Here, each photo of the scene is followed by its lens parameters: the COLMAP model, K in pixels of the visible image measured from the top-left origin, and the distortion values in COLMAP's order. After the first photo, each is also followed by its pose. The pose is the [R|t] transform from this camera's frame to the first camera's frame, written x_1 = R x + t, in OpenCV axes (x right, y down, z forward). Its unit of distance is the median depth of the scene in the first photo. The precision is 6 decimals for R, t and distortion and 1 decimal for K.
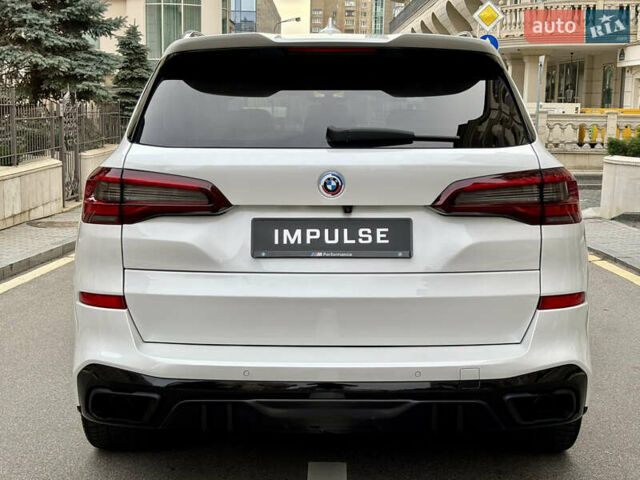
lens RADIAL K [[1056.6, 0, 320.0], [0, 1056.6, 240.0], [0, 0, 1]] dist [0.186824, -0.156500]
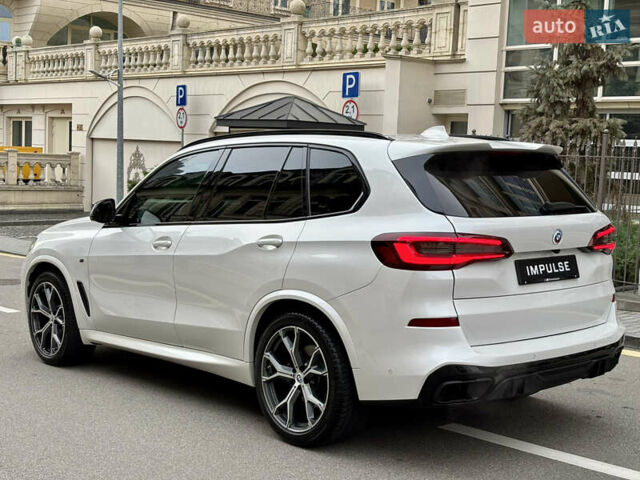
lens RADIAL K [[1056.6, 0, 320.0], [0, 1056.6, 240.0], [0, 0, 1]] dist [0.186824, -0.156500]
pose [[0.749089, -0.048944, 0.660659, -1.315868], [0.064200, 0.997936, 0.001138, -0.070559], [-0.659351, 0.041562, 0.750685, -0.004290]]
